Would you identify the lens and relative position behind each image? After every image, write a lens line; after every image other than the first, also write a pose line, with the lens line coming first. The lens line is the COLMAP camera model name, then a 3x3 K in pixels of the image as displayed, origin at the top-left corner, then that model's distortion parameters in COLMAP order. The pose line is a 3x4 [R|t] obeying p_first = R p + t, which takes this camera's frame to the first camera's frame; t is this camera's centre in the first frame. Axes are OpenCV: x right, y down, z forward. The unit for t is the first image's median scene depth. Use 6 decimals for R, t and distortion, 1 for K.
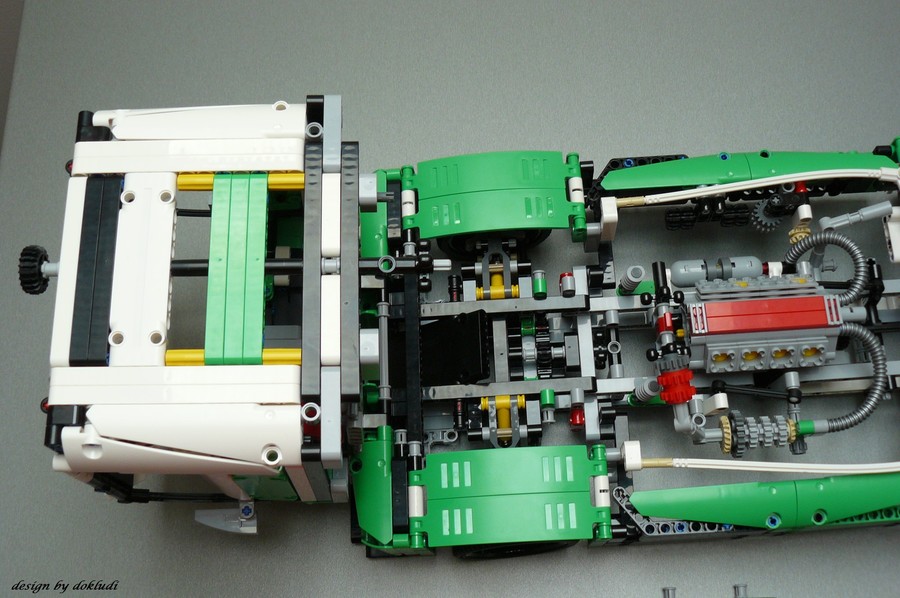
lens RADIAL K [[978.1, 0, 462.5], [0, 978.1, 318.1], [0, 0, 1]] dist [-0.186622, 0.178841]
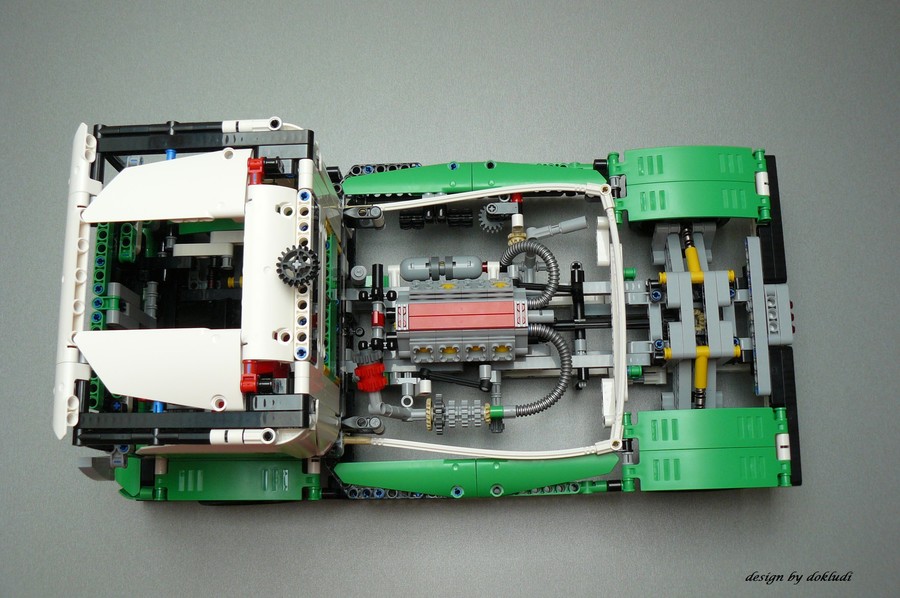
lens RADIAL K [[978.1, 0, 462.5], [0, 978.1, 318.1], [0, 0, 1]] dist [-0.186622, 0.178841]
pose [[0.999216, 0.029708, 0.026187, 0.270657], [-0.032523, 0.992877, 0.114621, -0.128044], [-0.022595, -0.115383, 0.993064, -0.156989]]
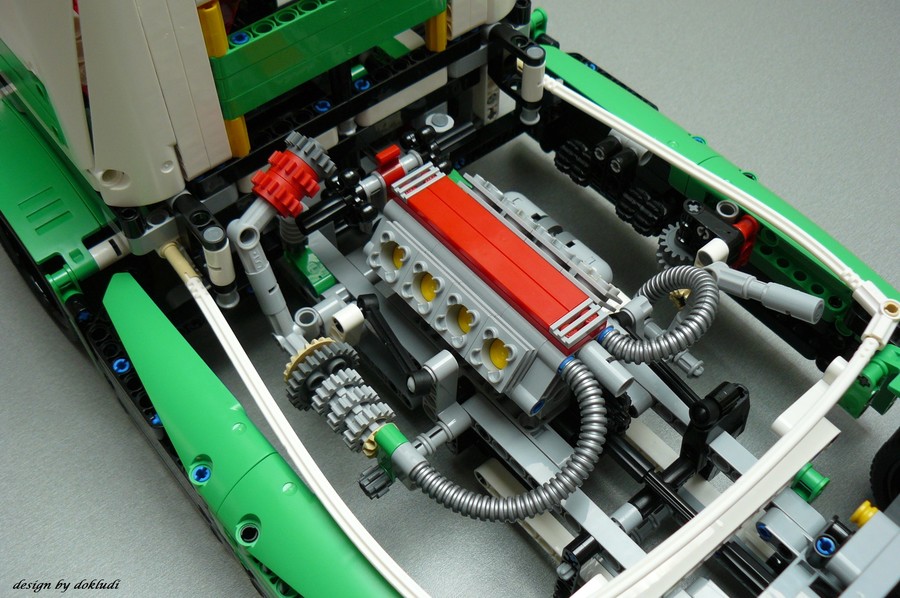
lens RADIAL K [[978.1, 0, 462.5], [0, 978.1, 318.1], [0, 0, 1]] dist [-0.186622, 0.178841]
pose [[0.613293, 0.669413, -0.419235, 0.544689], [-0.761259, 0.642482, -0.087754, 0.083389], [0.210607, 0.372965, 0.903627, 0.460203]]
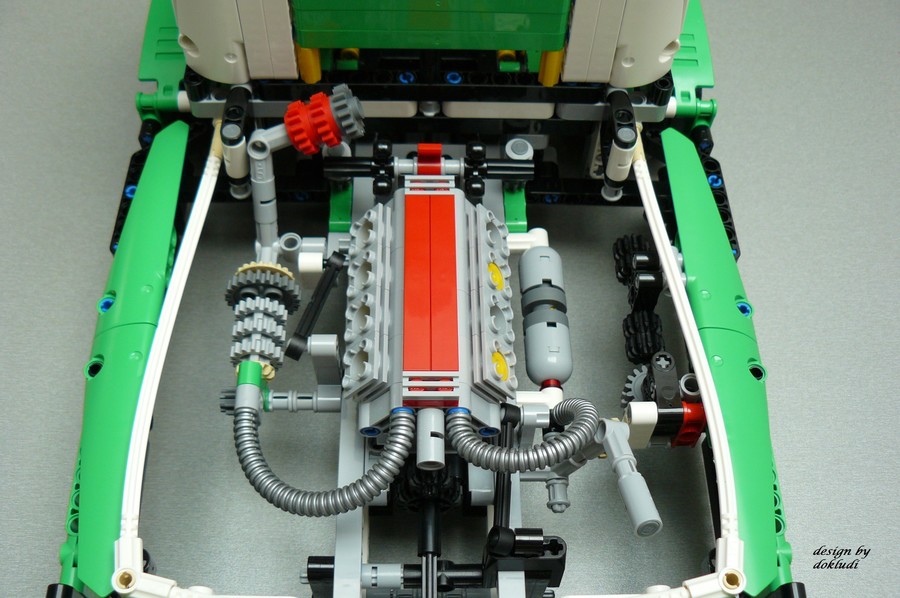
lens RADIAL K [[978.1, 0, 462.5], [0, 978.1, 318.1], [0, 0, 1]] dist [-0.186622, 0.178841]
pose [[-0.026771, 0.873461, -0.486157, 0.586375], [-0.959752, 0.113554, 0.256869, -0.161218], [0.279570, 0.473467, 0.835266, 0.499897]]
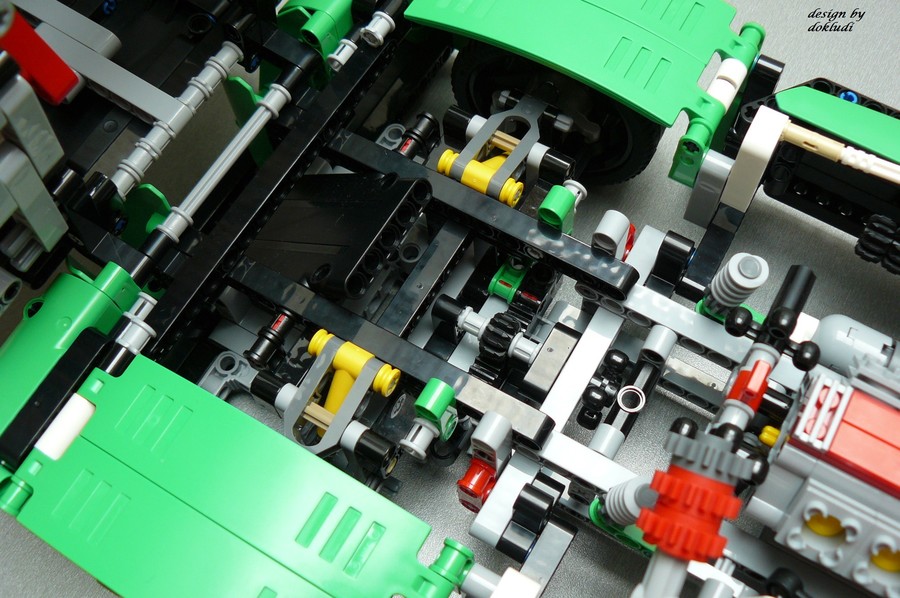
lens RADIAL K [[968.3, 0, 460.4], [0, 968.3, 302.7], [0, 0, 1]] dist [-0.188143, 0.186034]
pose [[0.841096, 0.503503, -0.197591, 0.160289], [-0.520969, 0.852354, -0.045658, 0.056538], [0.145429, 0.141341, 0.979221, 0.544234]]
